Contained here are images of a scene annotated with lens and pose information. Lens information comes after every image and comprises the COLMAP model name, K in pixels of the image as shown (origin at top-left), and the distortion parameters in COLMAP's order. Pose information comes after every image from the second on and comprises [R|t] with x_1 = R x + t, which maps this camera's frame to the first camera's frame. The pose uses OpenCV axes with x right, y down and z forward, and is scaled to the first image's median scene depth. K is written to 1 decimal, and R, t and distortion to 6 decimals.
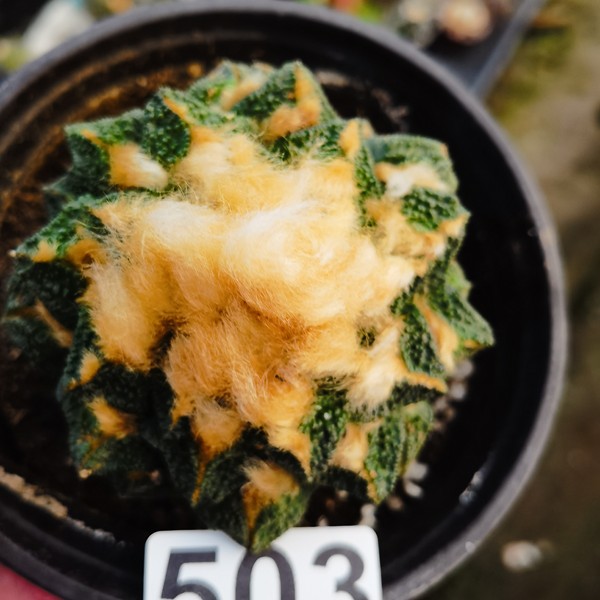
lens RADIAL K [[678.8, 0, 276.7], [0, 678.8, 316.7], [0, 0, 1]] dist [0.056137, 0.000000]
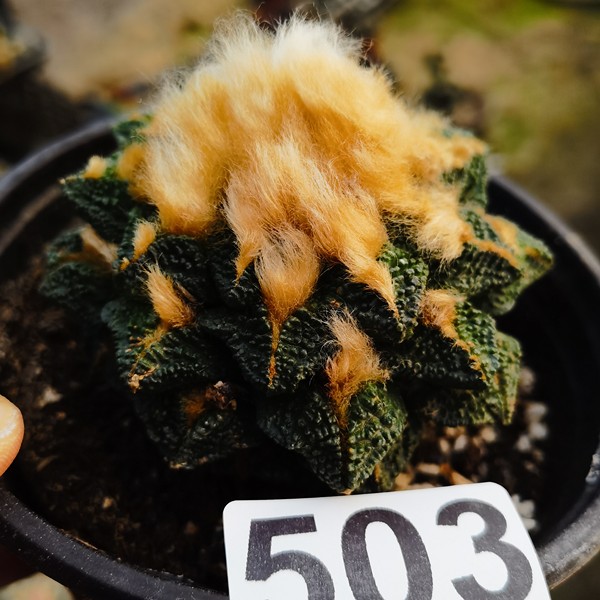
lens RADIAL K [[678.8, 0, 301.0], [0, 678.8, 299.9], [0, 0, 1]] dist [0.056137, 0.000000]
pose [[0.982640, -0.152993, 0.104939, -0.166352], [0.185209, 0.775991, -0.602939, 0.722893], [0.010814, 0.611908, 0.790855, 0.298867]]
